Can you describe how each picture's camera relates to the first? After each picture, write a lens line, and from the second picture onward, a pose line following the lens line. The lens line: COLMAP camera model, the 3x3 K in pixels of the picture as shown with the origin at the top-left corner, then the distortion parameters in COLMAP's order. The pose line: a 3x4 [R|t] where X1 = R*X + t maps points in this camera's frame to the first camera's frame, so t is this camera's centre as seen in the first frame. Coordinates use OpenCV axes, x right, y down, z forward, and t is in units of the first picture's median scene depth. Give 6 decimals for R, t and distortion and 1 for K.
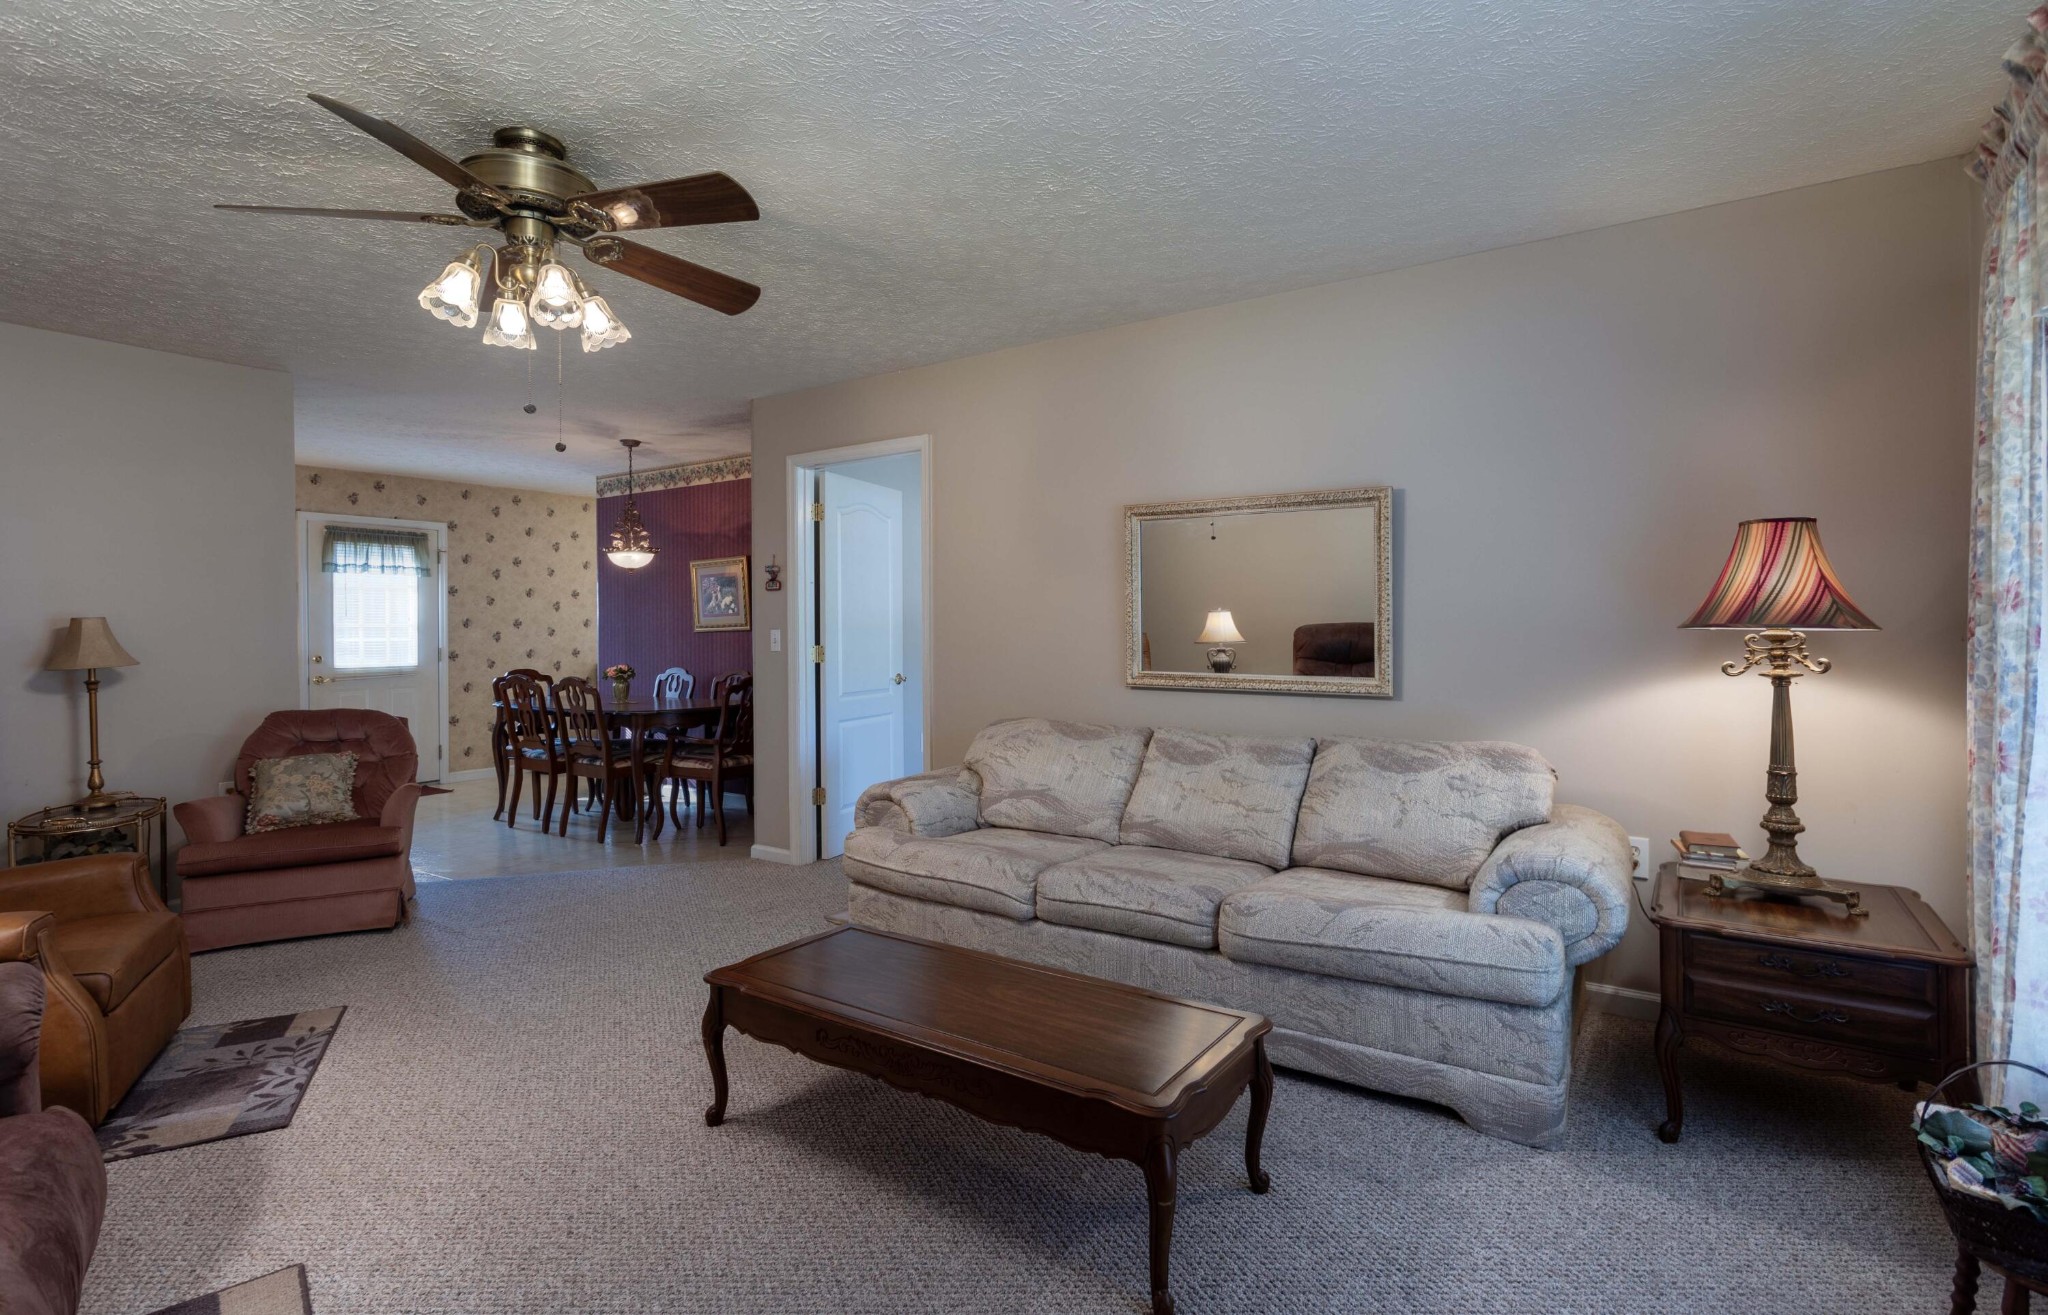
lens RADIAL K [[979.1, 0, 1016.2], [0, 979.1, 625.7], [0, 0, 1]] dist [0.002094, -0.000109]
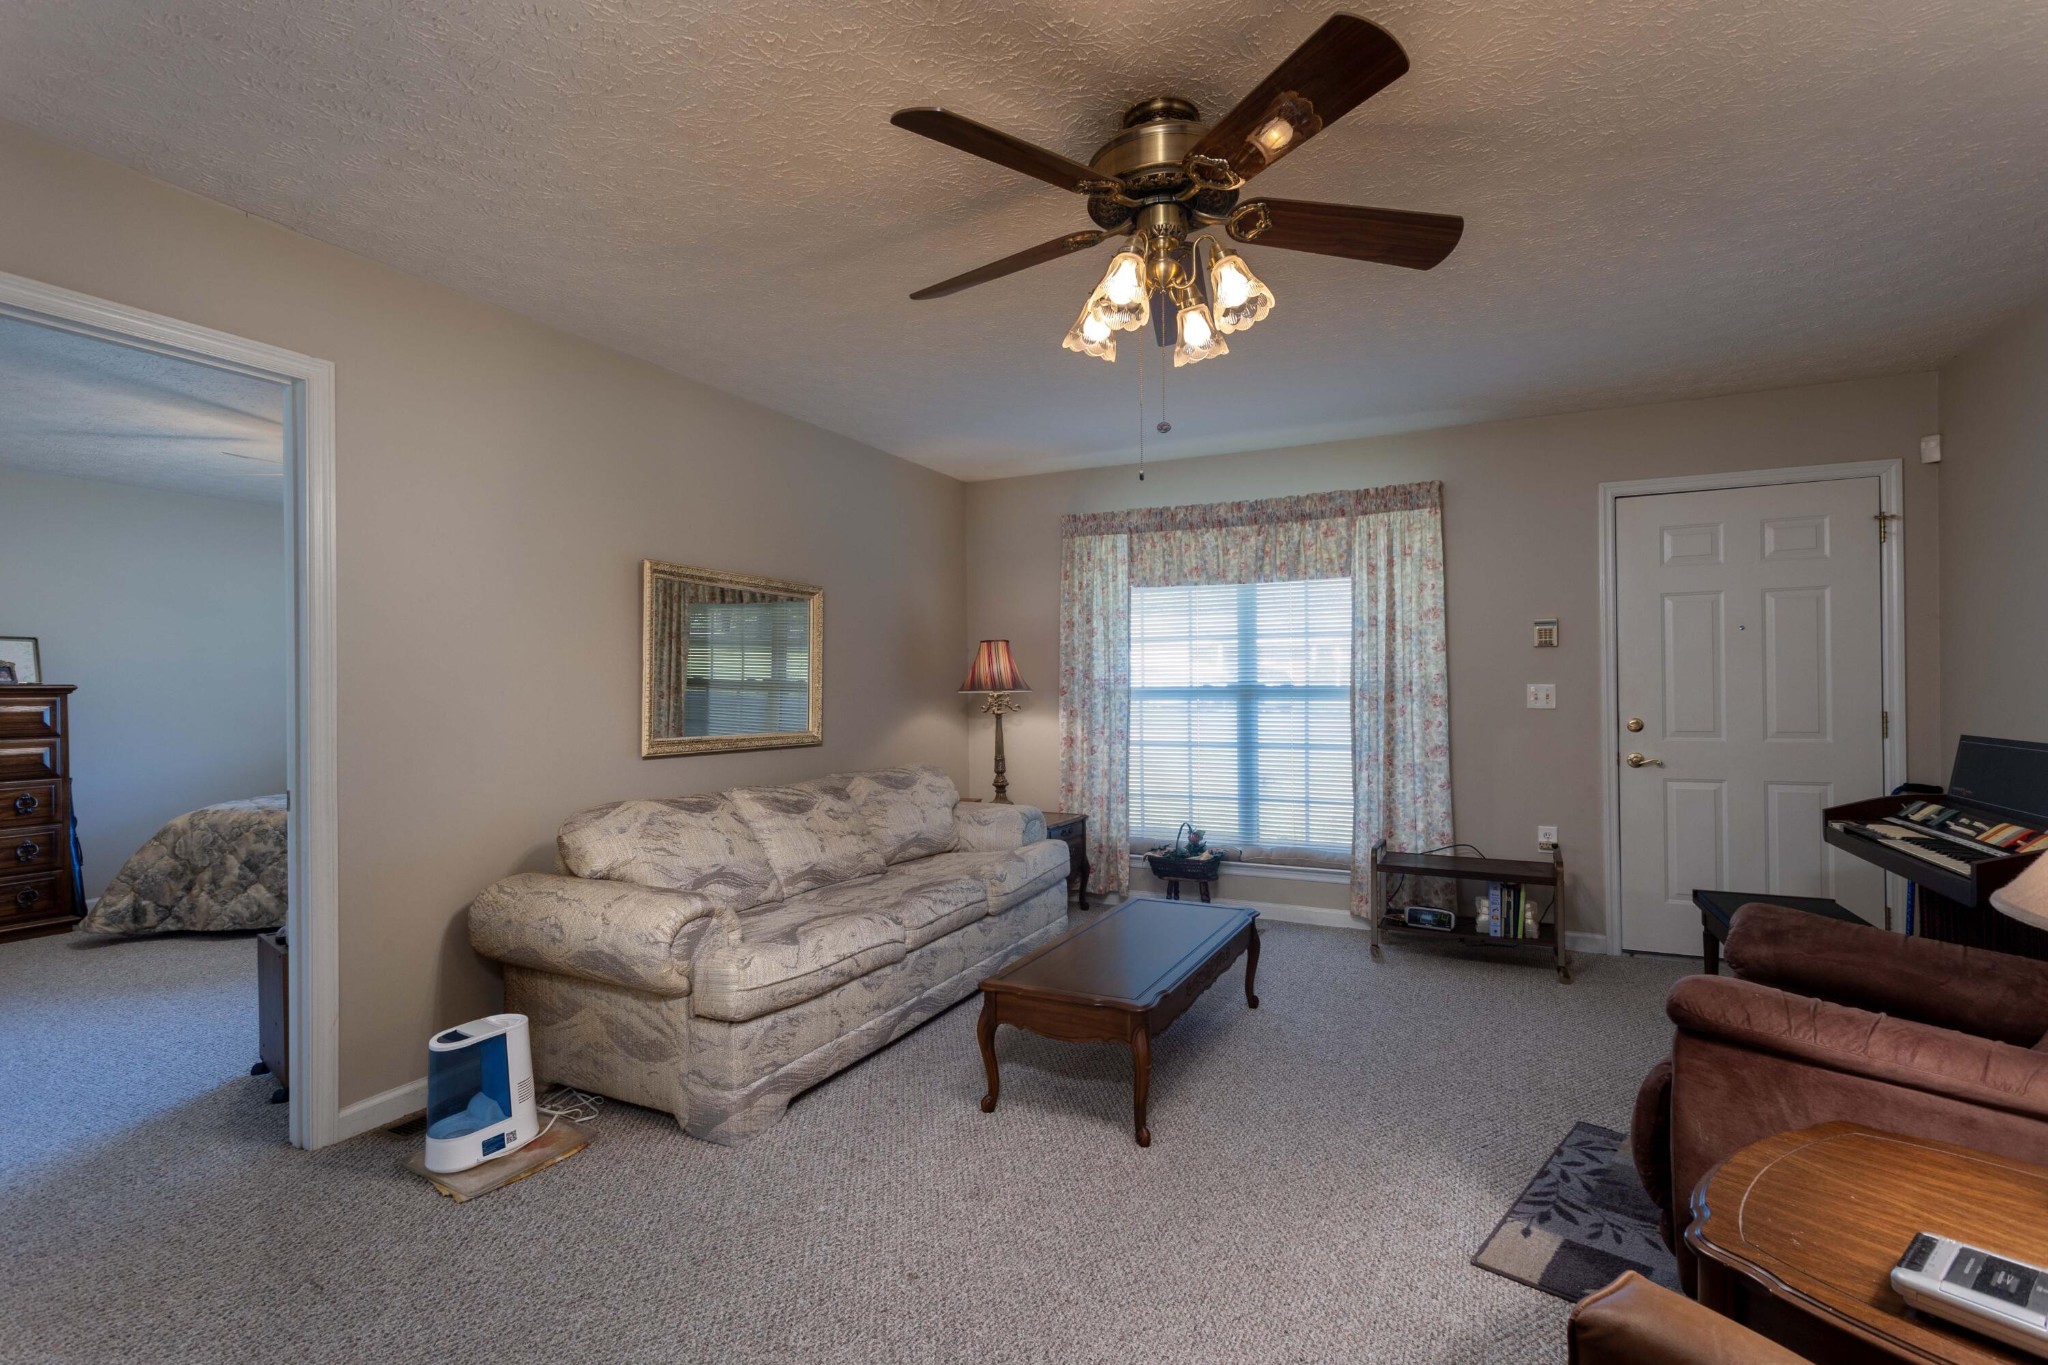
lens RADIAL K [[962.5, 0, 1023.0], [0, 962.5, 687.8], [0, 0, 1]] dist [0.002442, 0.000895]
pose [[-0.135766, 0.008644, 0.990703, -0.523777], [0.010297, 0.999920, -0.007313, 0.004411], [-0.990687, 0.009209, -0.135844, 0.494776]]
